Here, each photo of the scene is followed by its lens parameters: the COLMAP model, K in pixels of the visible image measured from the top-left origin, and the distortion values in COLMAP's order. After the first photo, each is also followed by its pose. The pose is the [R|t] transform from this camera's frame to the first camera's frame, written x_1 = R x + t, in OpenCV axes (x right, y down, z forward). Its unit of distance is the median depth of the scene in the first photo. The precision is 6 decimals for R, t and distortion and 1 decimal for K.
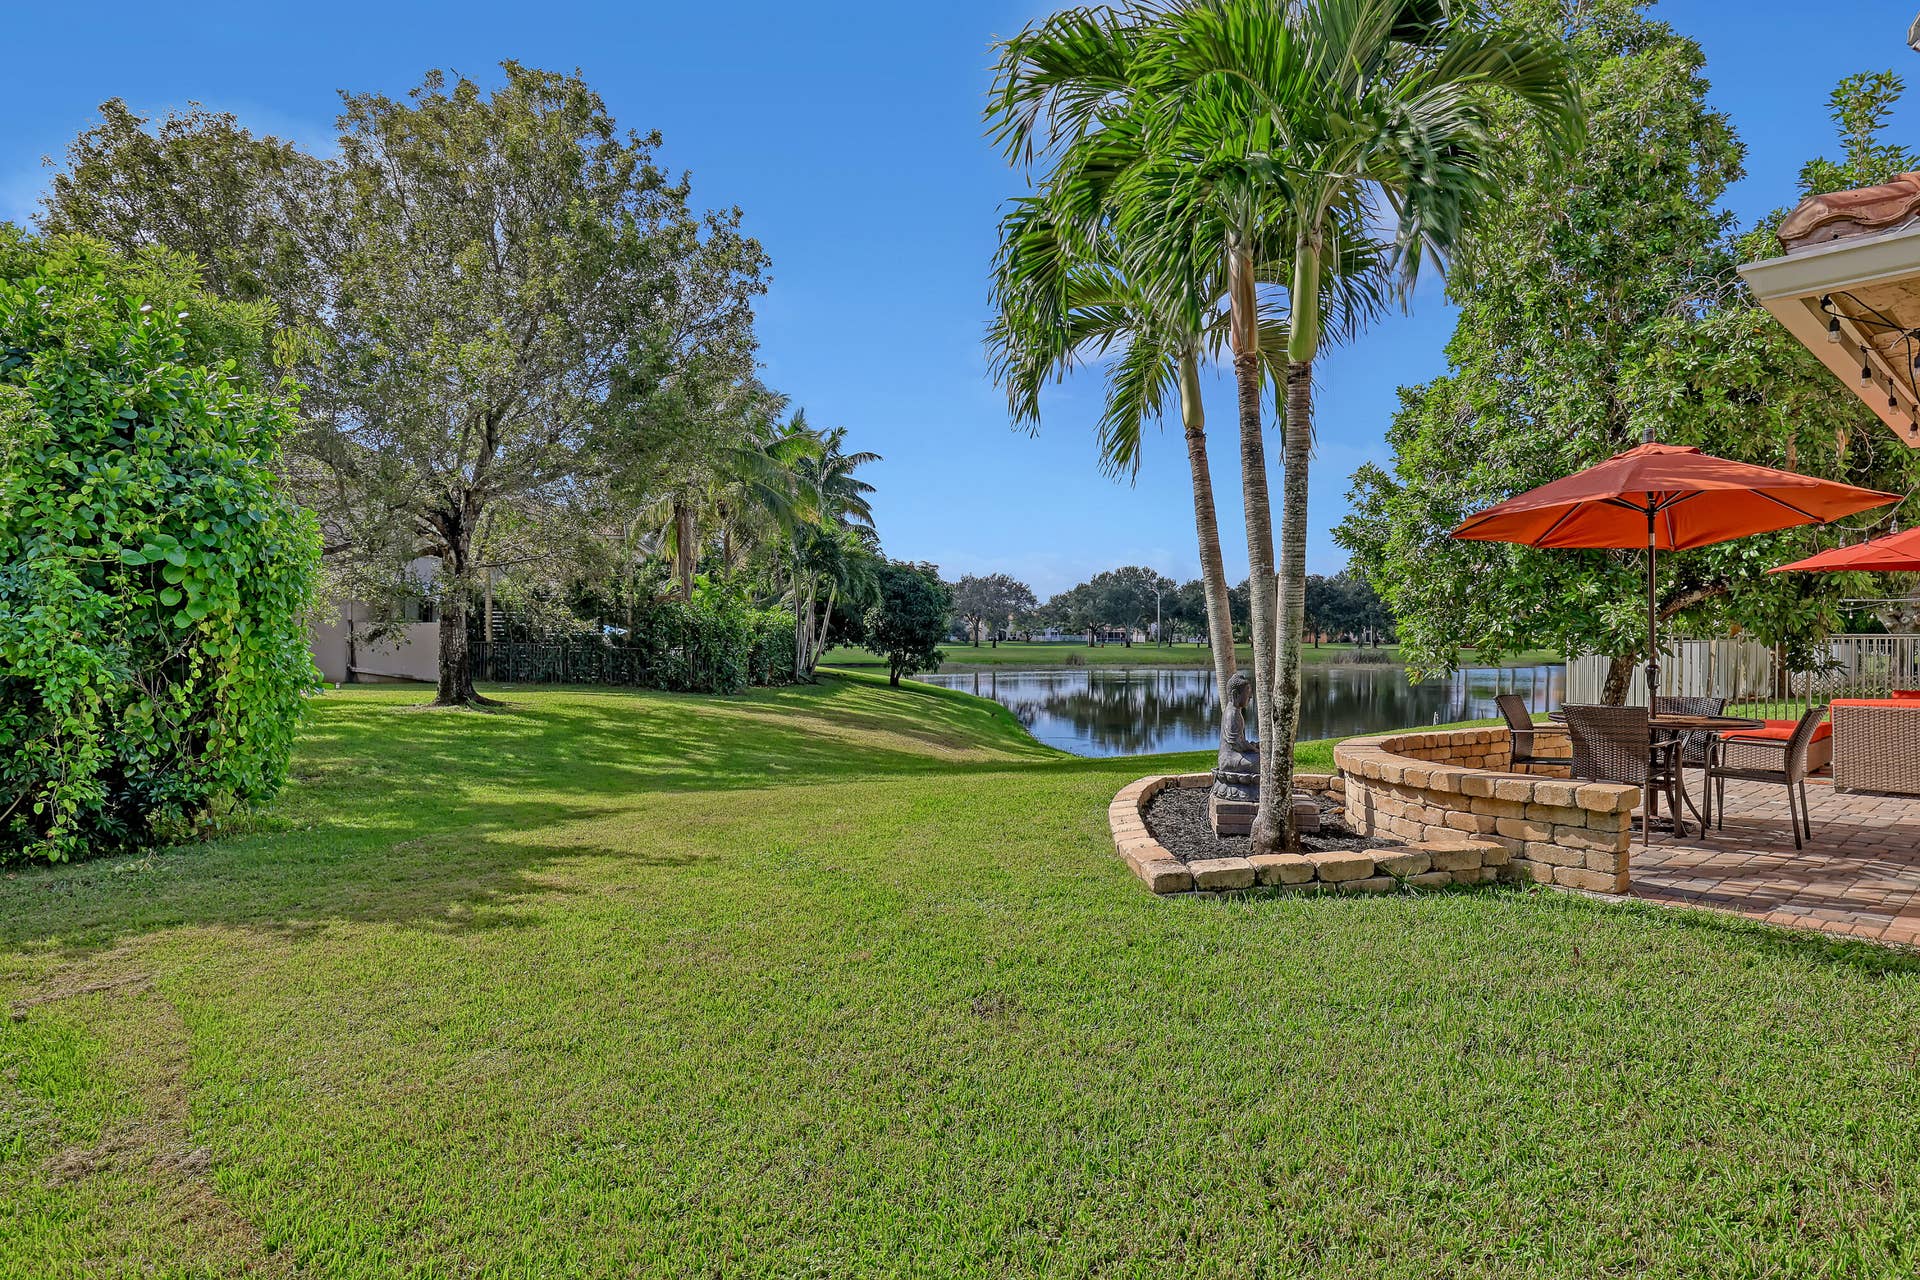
lens RADIAL K [[1168.9, 0, 952.7], [0, 1168.9, 680.2], [0, 0, 1]] dist [-0.006027, -0.002310]
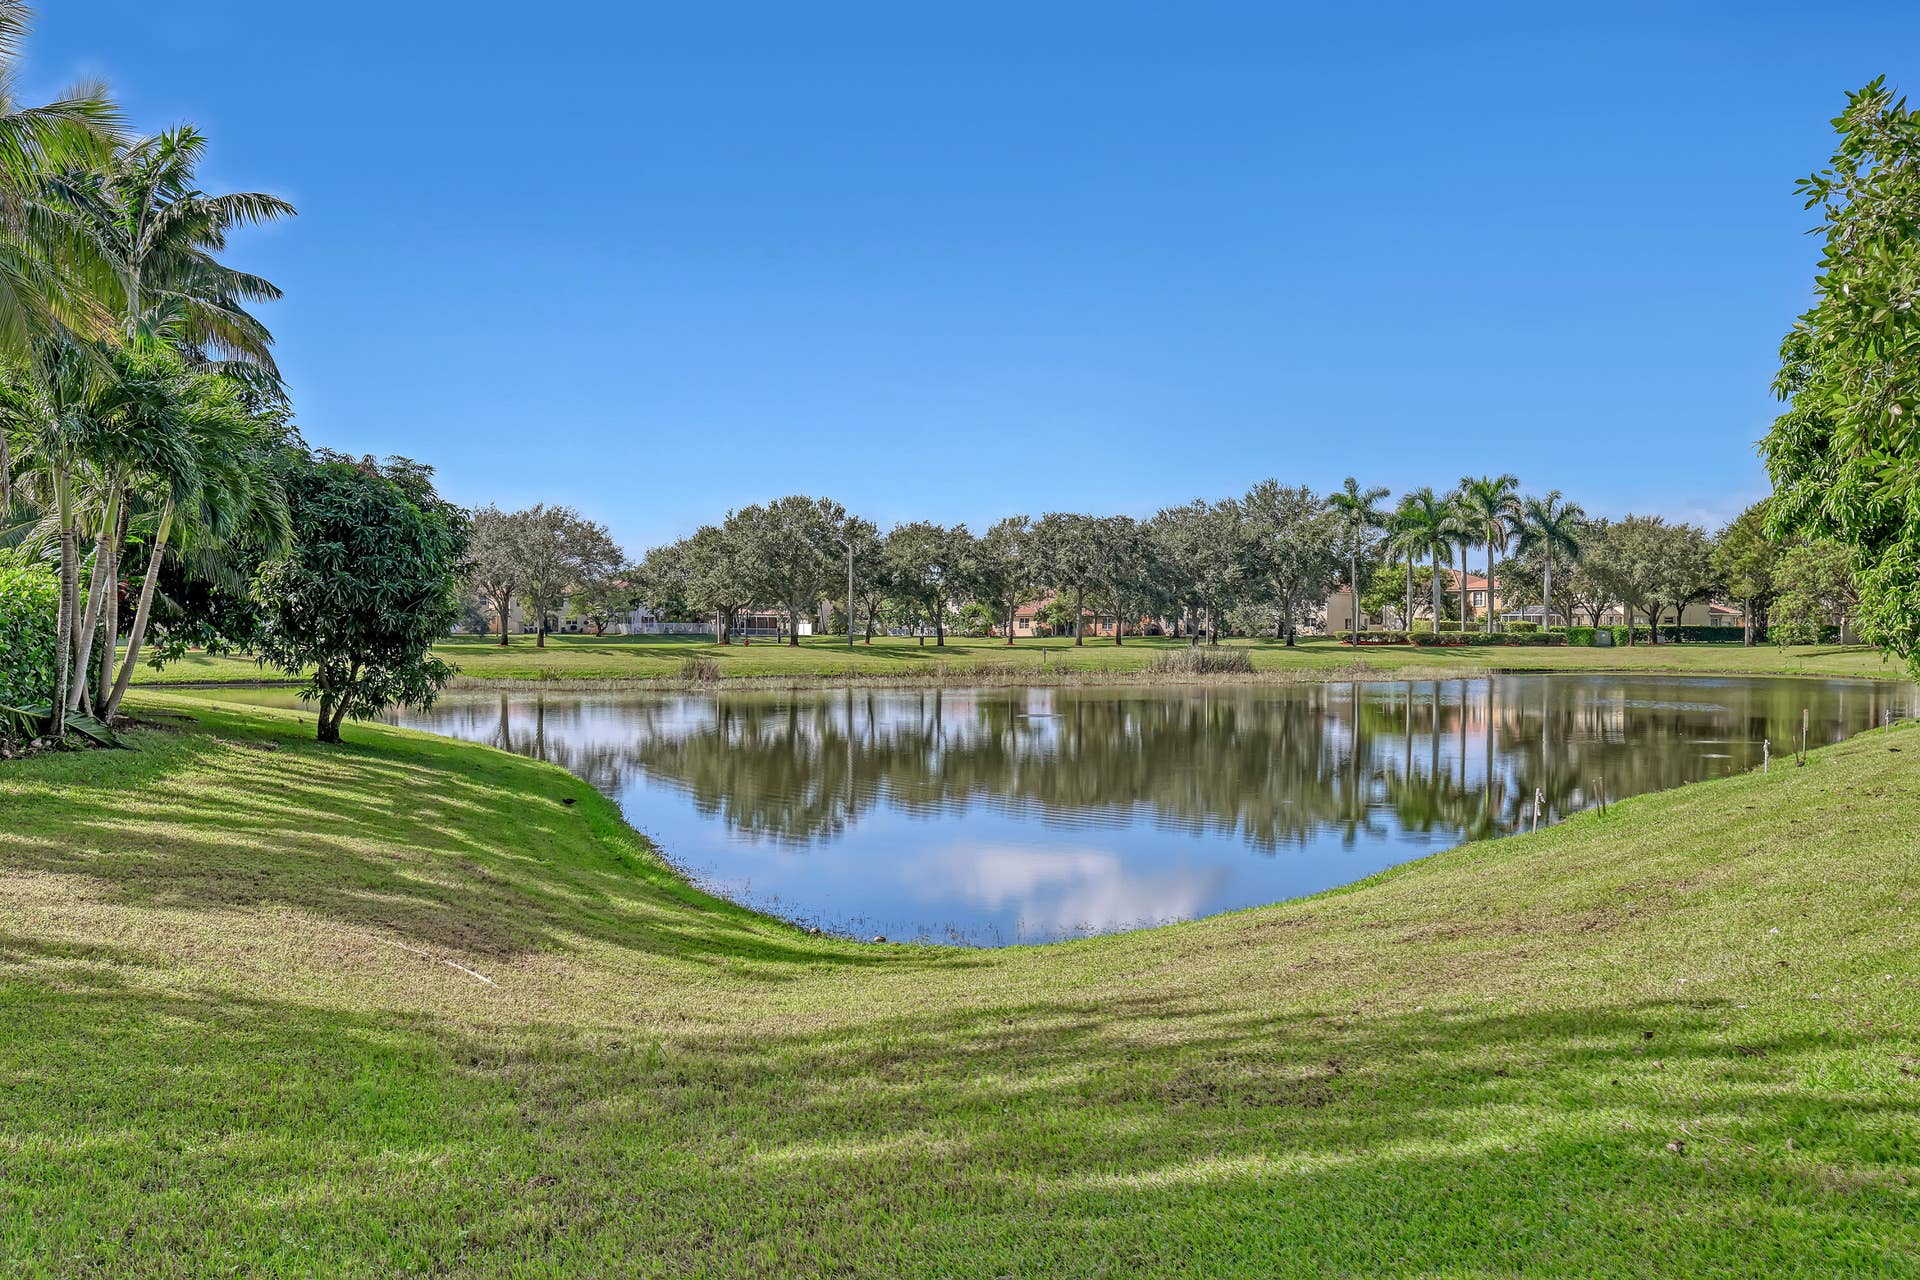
lens RADIAL K [[2118.4, 0, 959.9], [0, 2118.4, 664.4], [0, 0, 1]] dist [0.092834, -0.005395]
pose [[0.973176, -0.004271, 0.230022, -0.004168], [0.008627, 0.999802, -0.017938, -0.007284], [-0.229900, 0.019441, 0.973020, 0.172515]]
